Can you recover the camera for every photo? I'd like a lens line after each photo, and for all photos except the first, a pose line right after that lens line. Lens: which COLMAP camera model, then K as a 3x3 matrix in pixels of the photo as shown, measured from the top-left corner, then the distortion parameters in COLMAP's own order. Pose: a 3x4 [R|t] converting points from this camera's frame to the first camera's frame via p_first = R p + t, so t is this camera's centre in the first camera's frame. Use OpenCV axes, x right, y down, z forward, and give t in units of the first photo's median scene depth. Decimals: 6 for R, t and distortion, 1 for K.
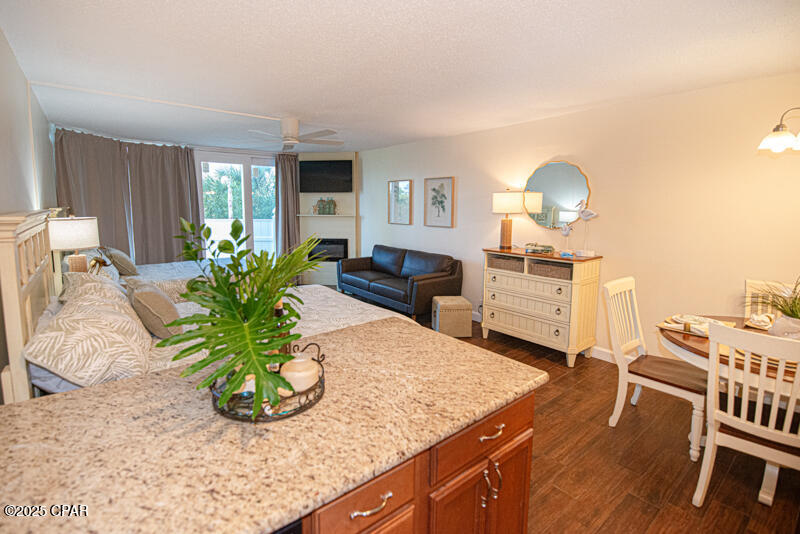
lens RADIAL K [[376.5, 0, 379.7], [0, 376.5, 245.1], [0, 0, 1]] dist [-0.007554, -0.000008]
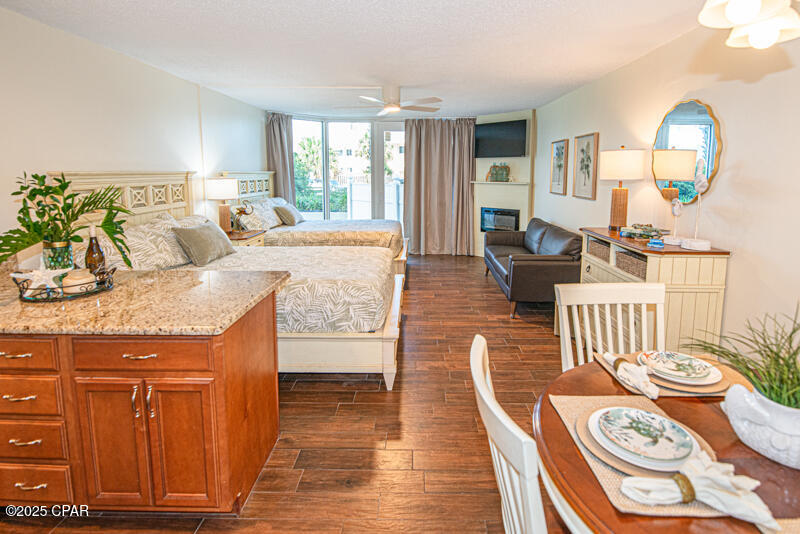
lens RADIAL K [[416.3, 0, 418.4], [0, 416.3, 220.0], [0, 0, 1]] dist [0.003282, -0.013169]
pose [[0.793772, 0.070090, -0.604163, 0.513507], [-0.067724, 0.997346, 0.026725, -0.004878], [0.604433, 0.019703, 0.796412, 0.142726]]
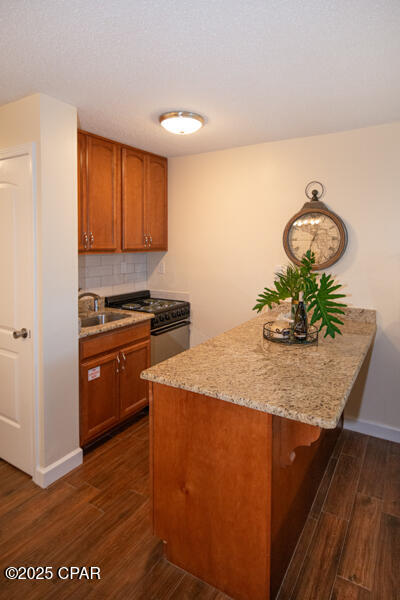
lens RADIAL K [[331.6, 0, 224.5], [0, 331.6, 256.8], [0, 0, 1]] dist [-0.000651, -0.000688]
pose [[-0.919918, 0.008193, -0.392025, 0.209909], [-0.050200, 0.989094, 0.138468, -0.074113], [0.388884, 0.147059, -0.909474, 0.698603]]
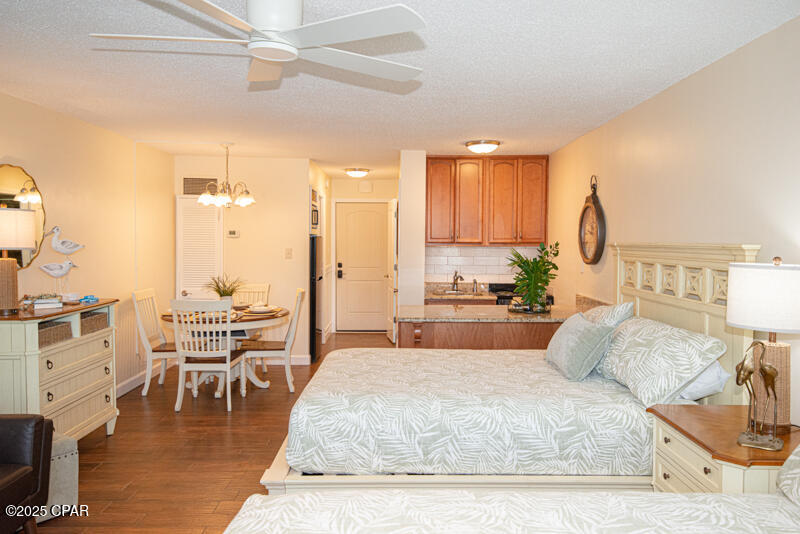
lens RADIAL K [[607.1, 0, 405.0], [0, 607.1, 264.3], [0, 0, 1]] dist [0.033021, 0.002334]
pose [[-0.799596, -0.033078, 0.599627, -0.650532], [0.057097, 0.989772, 0.130737, -0.144635], [-0.597818, 0.138774, -0.789529, 1.353111]]
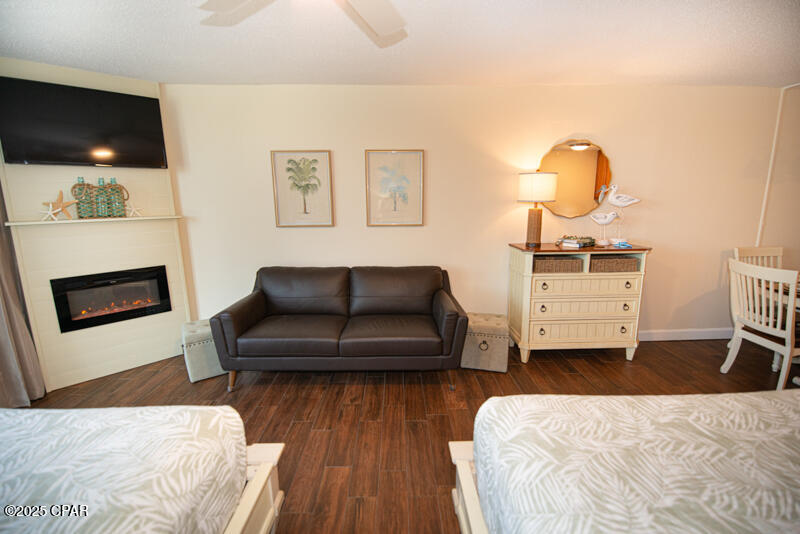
lens RADIAL K [[360.0, 0, 402.8], [0, 360.0, 267.2], [0, 0, 1]] dist [-0.009908, -0.000567]
pose [[0.592092, -0.161315, 0.789560, -0.441467], [0.097010, 0.986903, 0.128885, -0.072003], [-0.800010, 0.000284, 0.599987, 0.769113]]
